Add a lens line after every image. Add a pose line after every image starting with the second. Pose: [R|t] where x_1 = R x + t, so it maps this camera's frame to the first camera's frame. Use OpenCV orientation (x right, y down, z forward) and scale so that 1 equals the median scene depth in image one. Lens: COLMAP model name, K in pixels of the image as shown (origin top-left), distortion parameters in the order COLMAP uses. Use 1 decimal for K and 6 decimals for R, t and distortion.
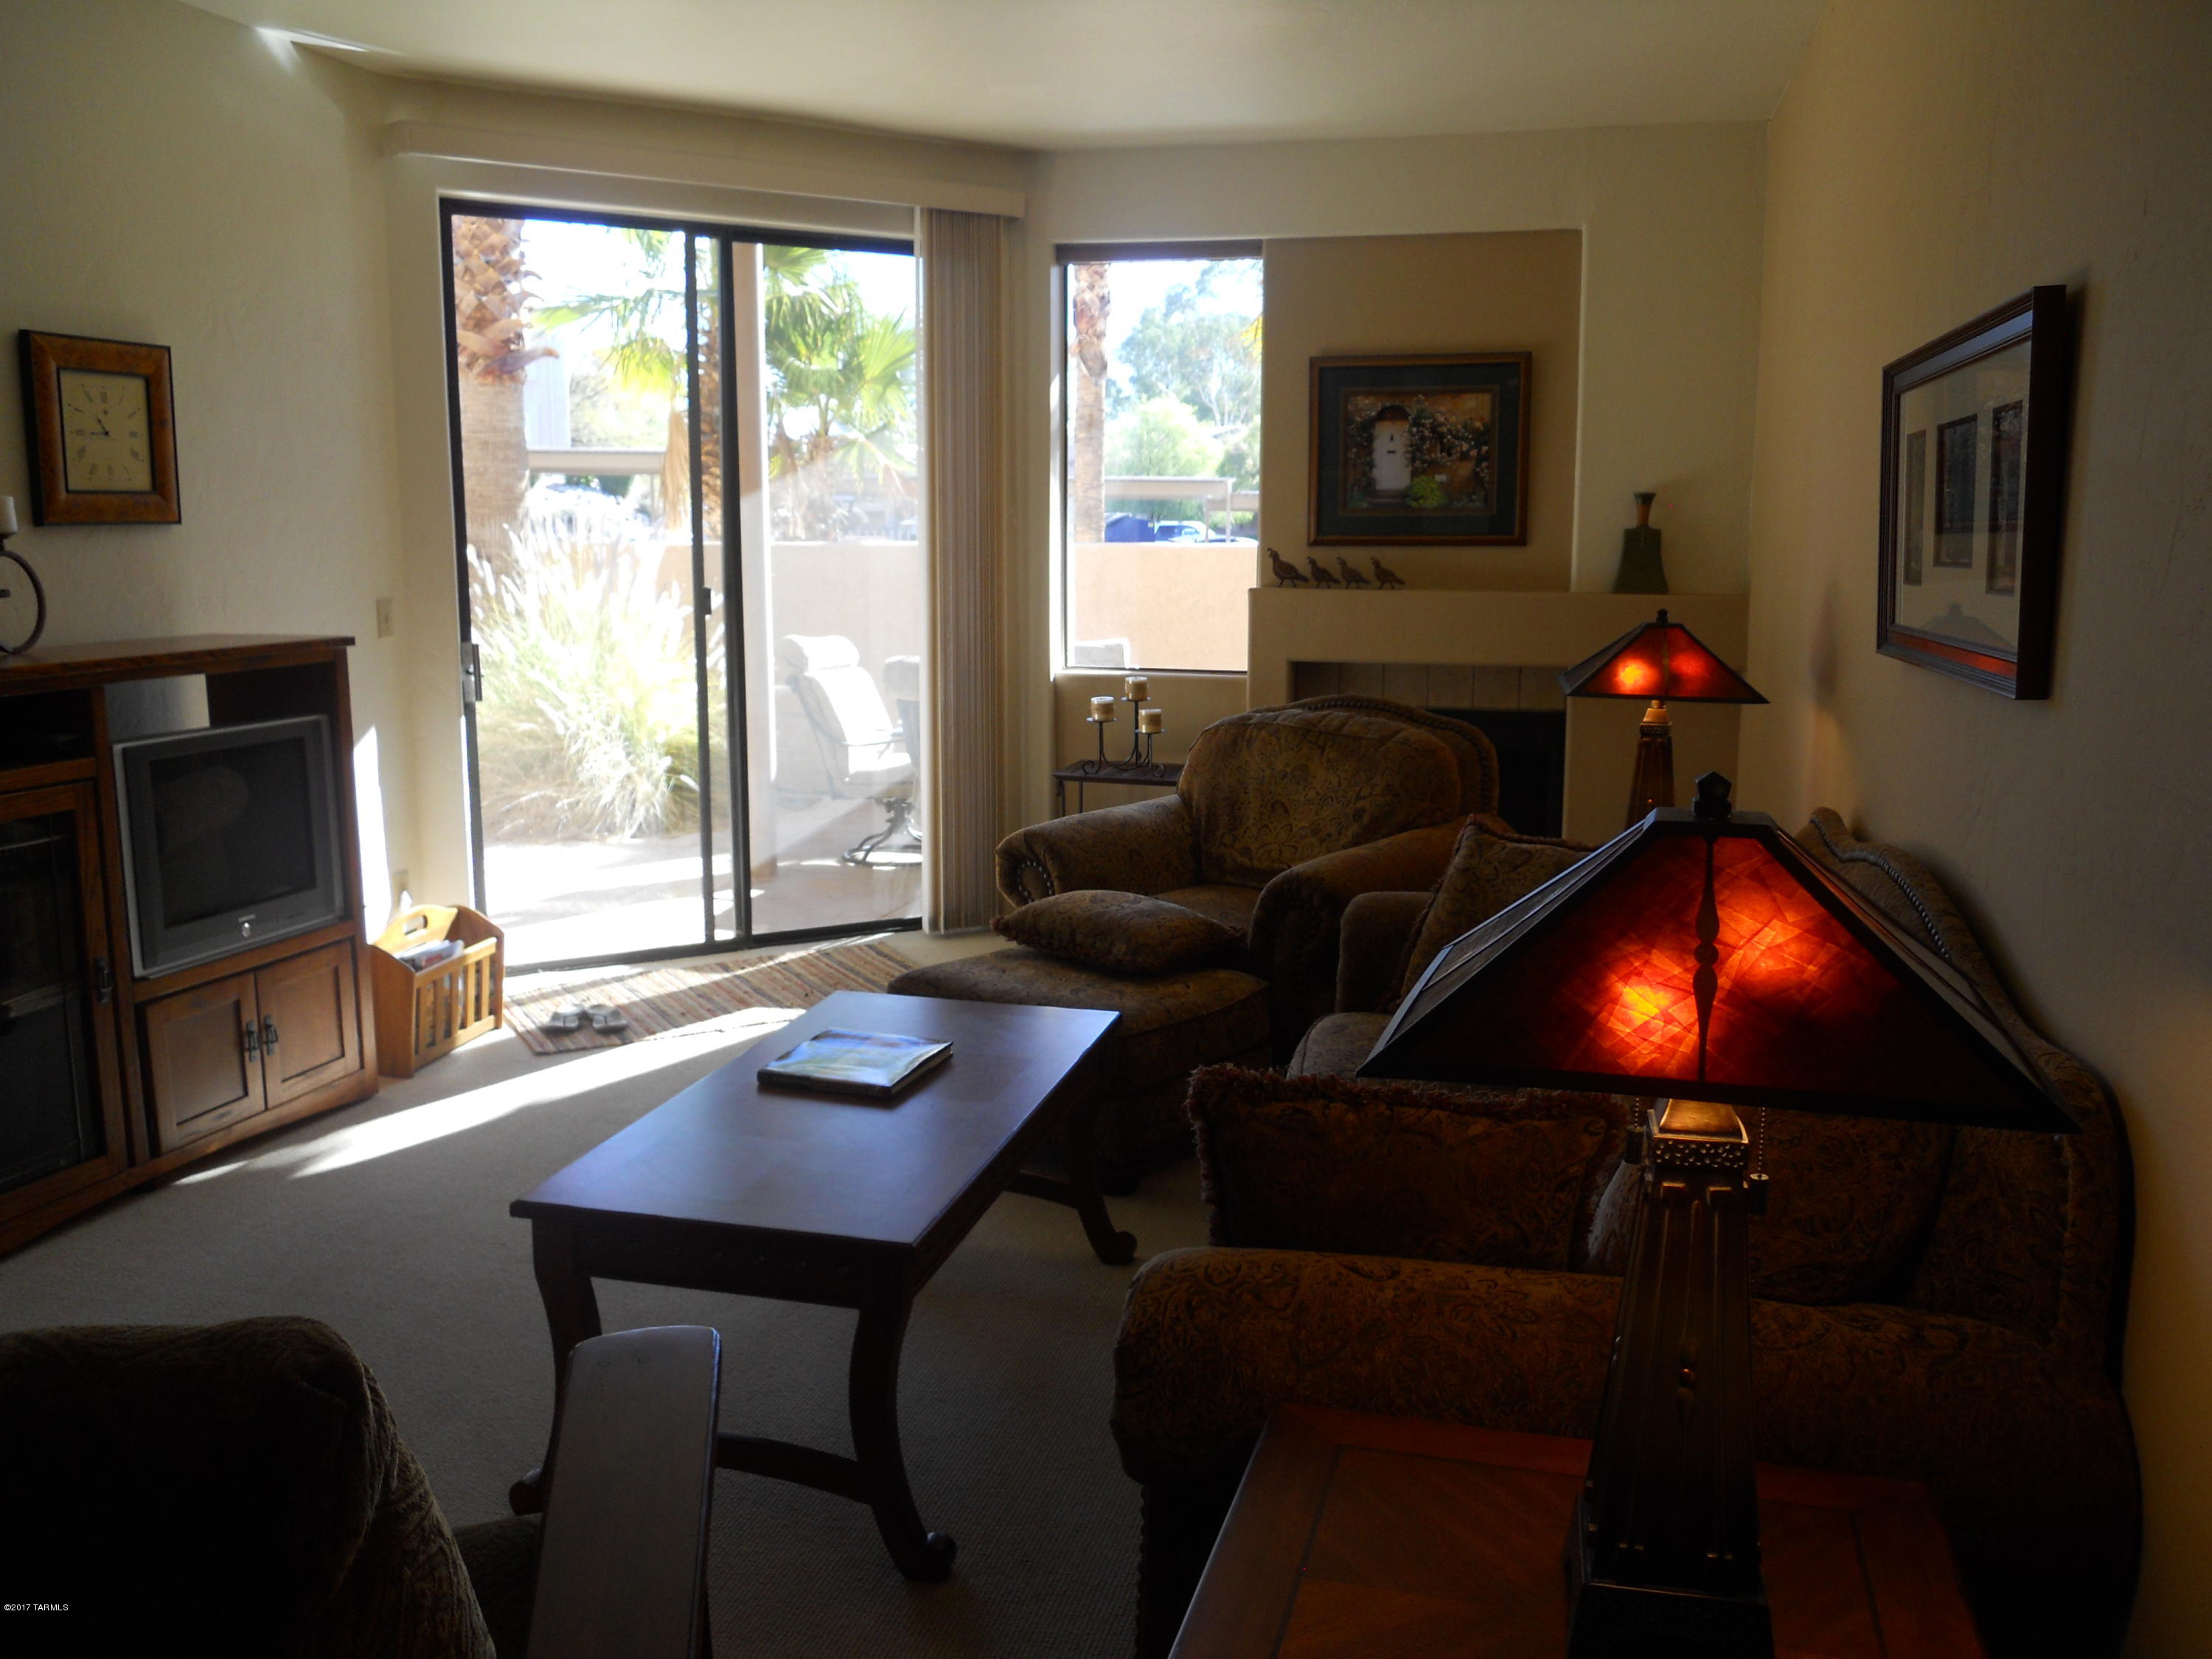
lens RADIAL K [[1781.1, 0, 1112.9], [0, 1781.1, 837.8], [0, 0, 1]] dist [-0.018543, -0.043333]
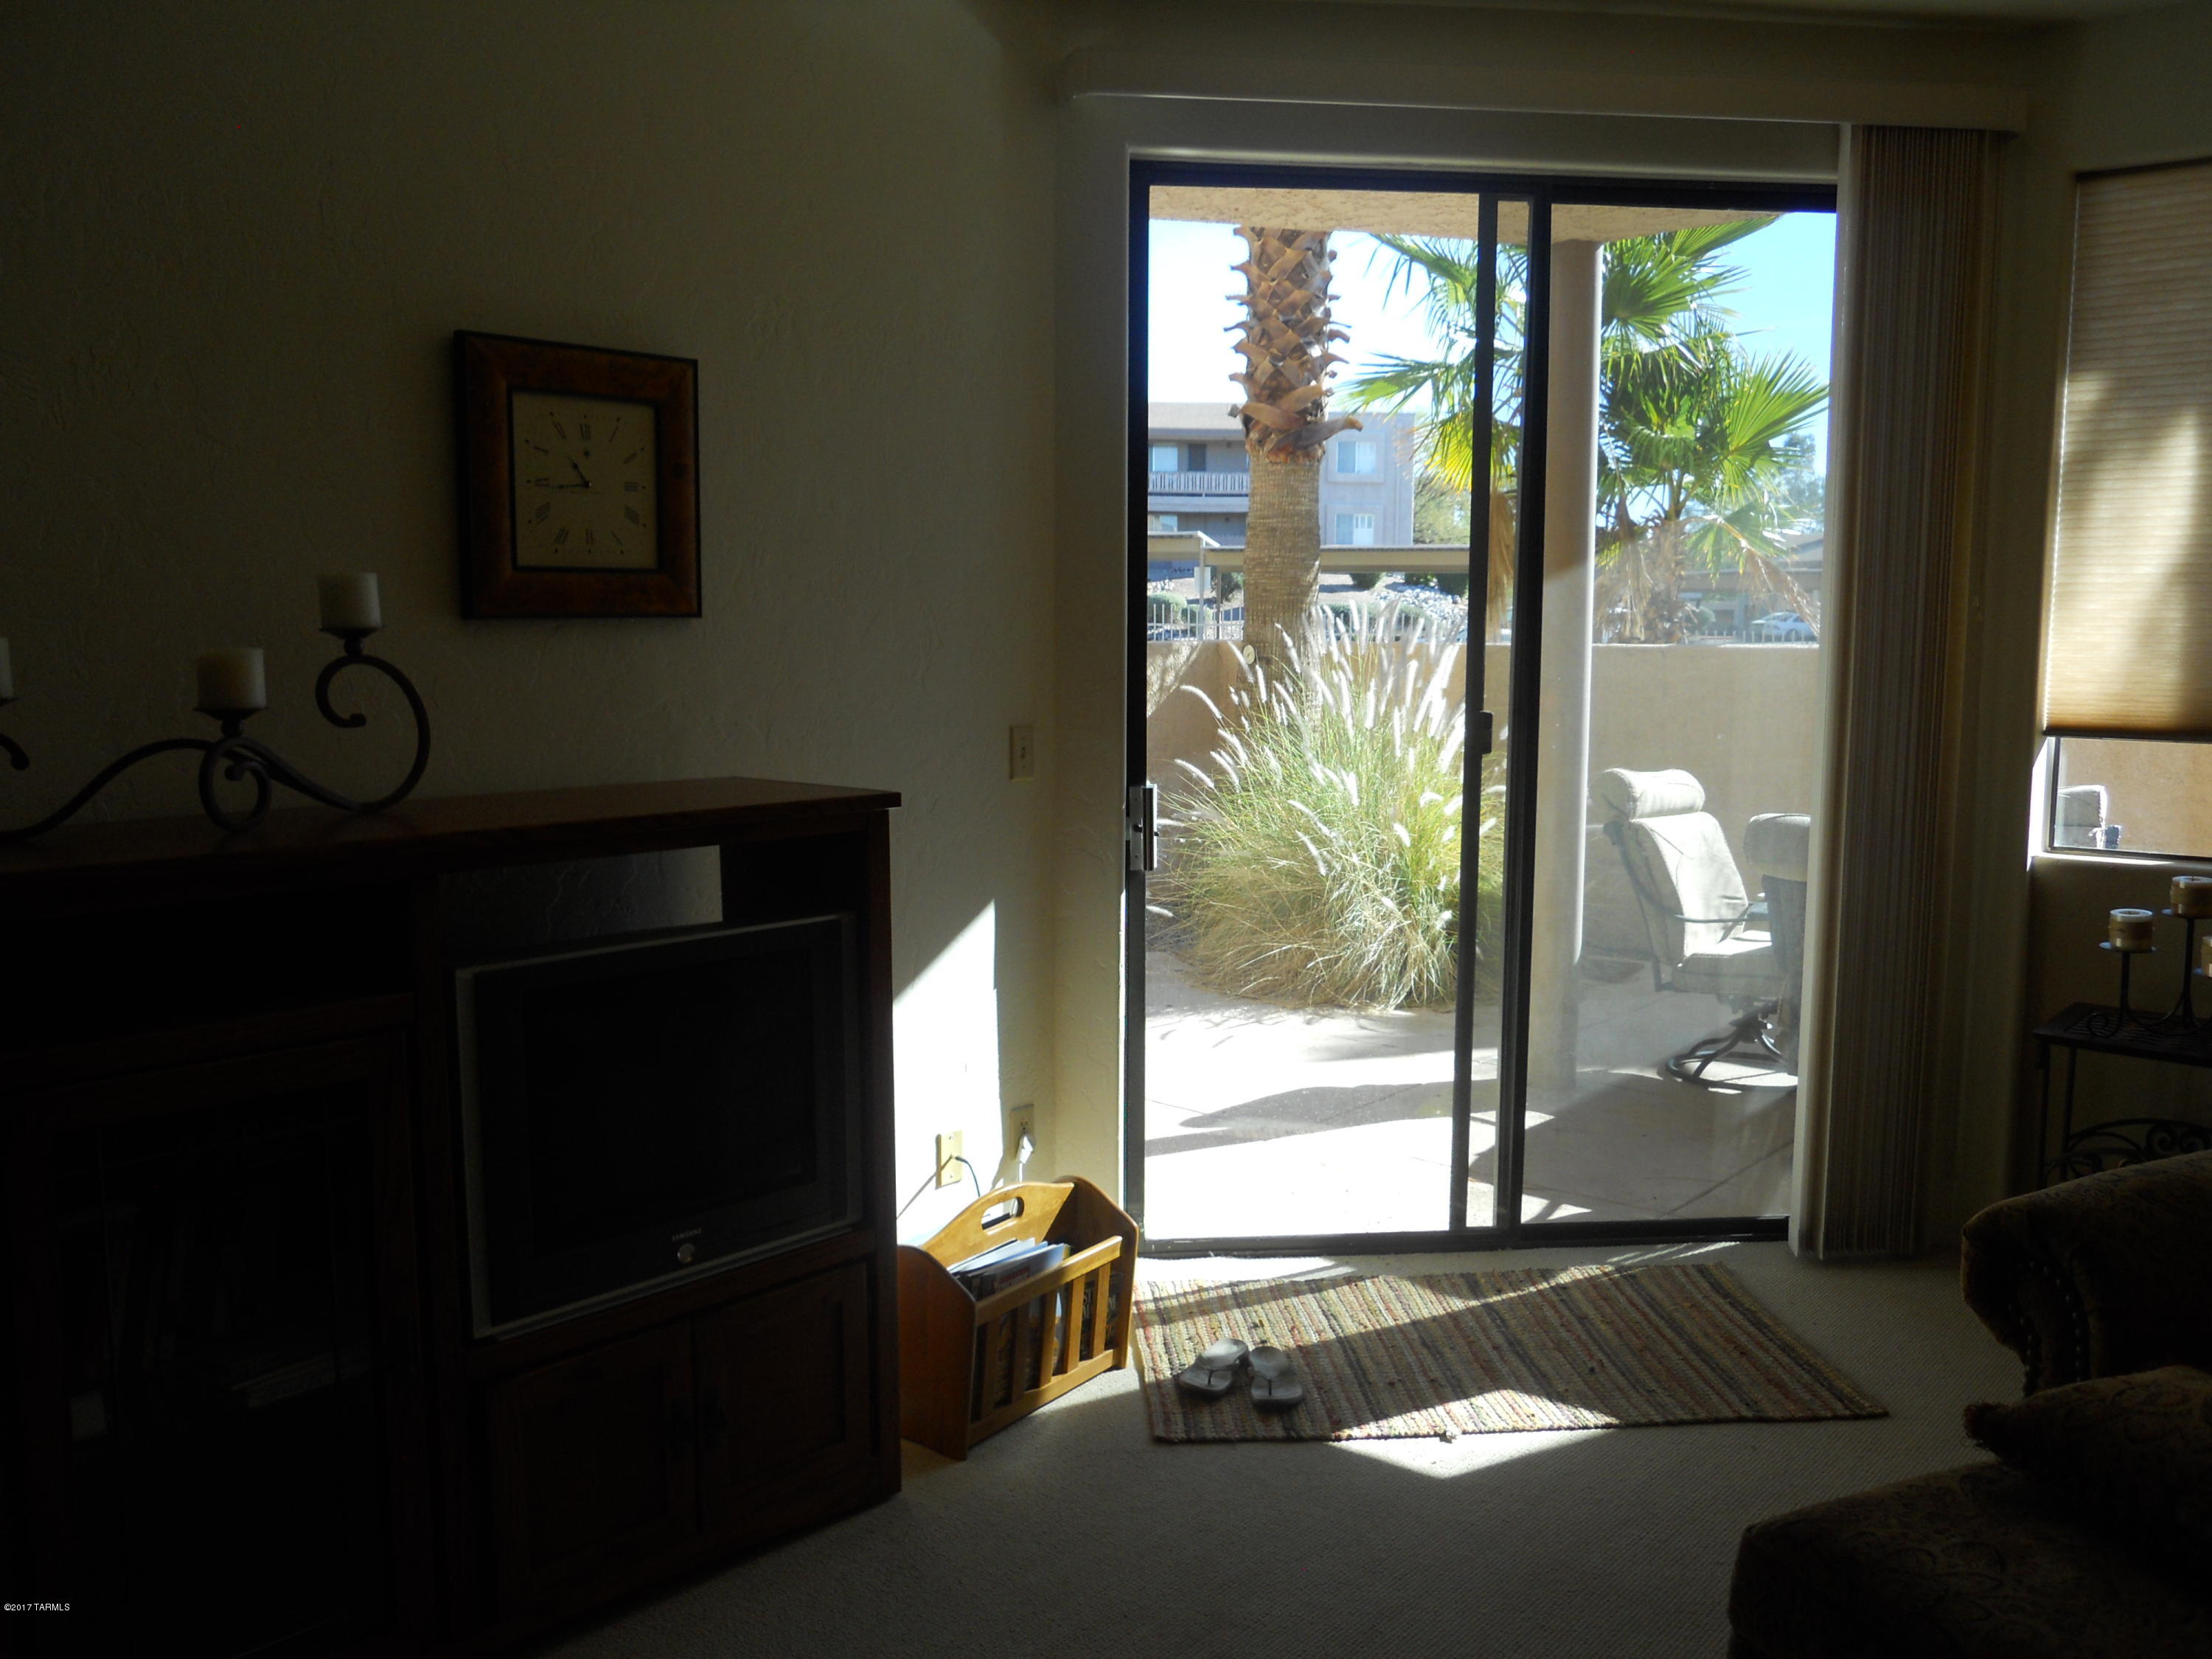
lens RADIAL K [[1781.1, 0, 1112.9], [0, 1781.1, 837.8], [0, 0, 1]] dist [-0.018543, -0.043333]
pose [[0.896394, 0.050304, -0.440395, -0.050314], [-0.074261, 0.996540, -0.037323, -0.052904], [0.436994, 0.066160, 0.897028, 0.306537]]
